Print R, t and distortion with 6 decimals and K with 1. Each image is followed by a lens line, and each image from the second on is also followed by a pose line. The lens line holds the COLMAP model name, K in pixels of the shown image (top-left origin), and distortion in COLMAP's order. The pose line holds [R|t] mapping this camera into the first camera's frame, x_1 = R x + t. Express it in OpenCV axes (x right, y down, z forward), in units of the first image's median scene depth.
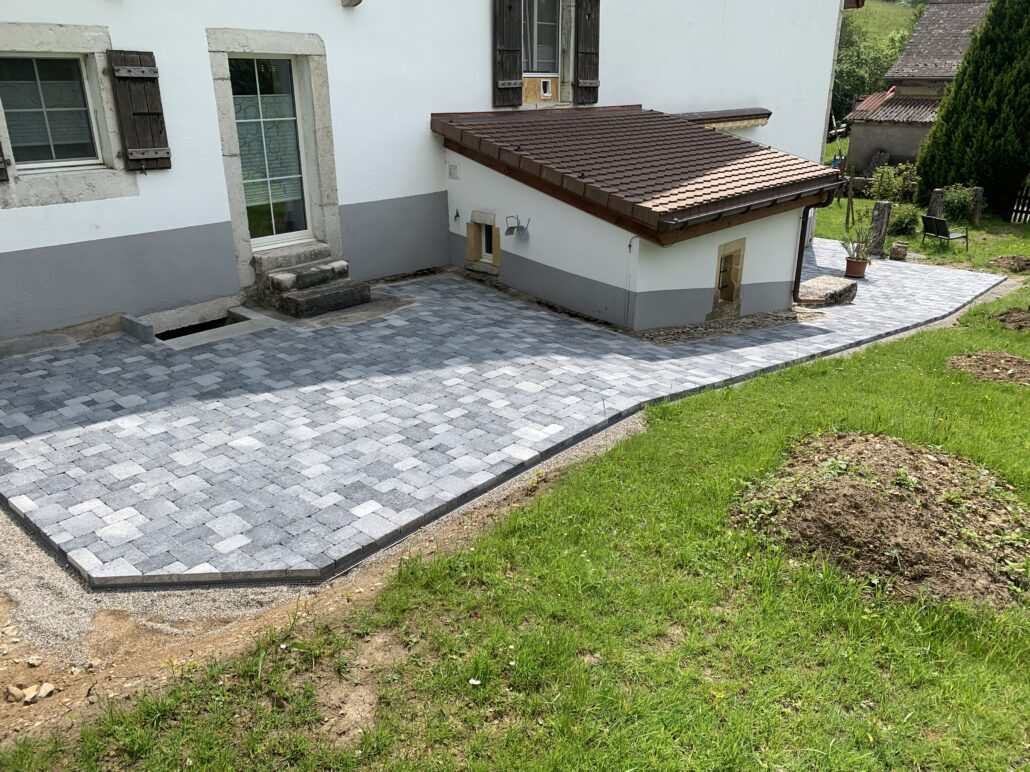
lens RADIAL K [[794.3, 0, 552.5], [0, 794.3, 387.6], [0, 0, 1]] dist [0.003166, -0.010656]
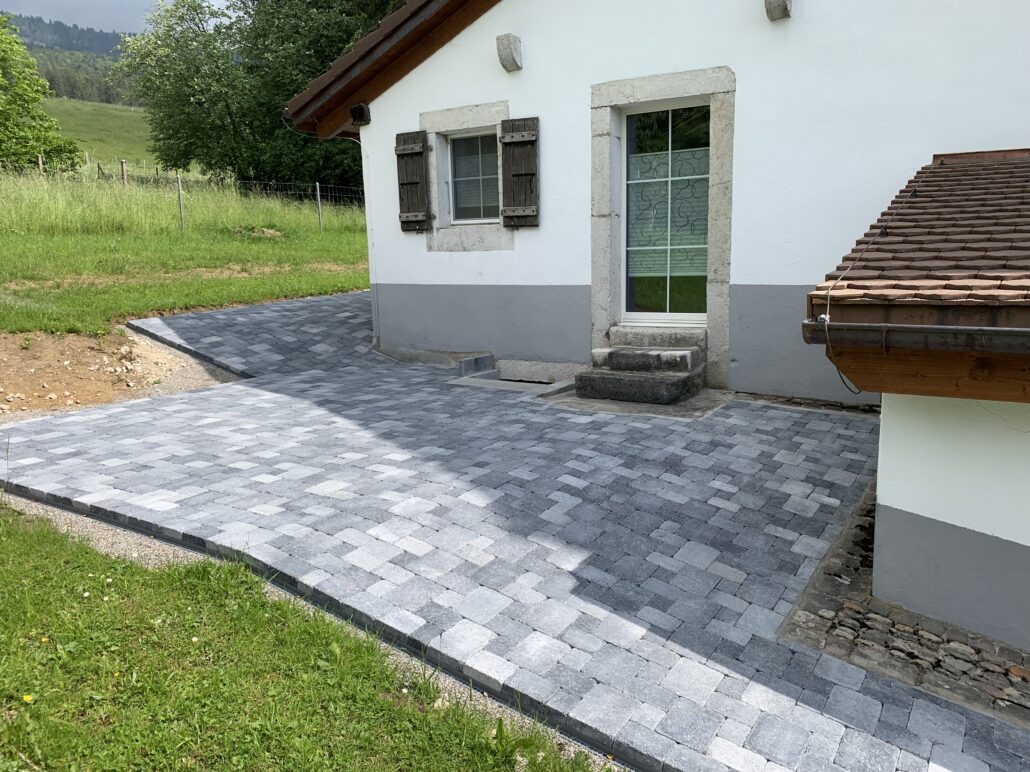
lens RADIAL K [[794.3, 0, 559.9], [0, 794.3, 407.2], [0, 0, 1]] dist [0.003166, -0.010656]
pose [[0.112147, 0.165692, -0.979780, 0.589170], [-0.345860, 0.930858, 0.117831, -0.193755], [0.931560, 0.325652, 0.161699, 0.962692]]
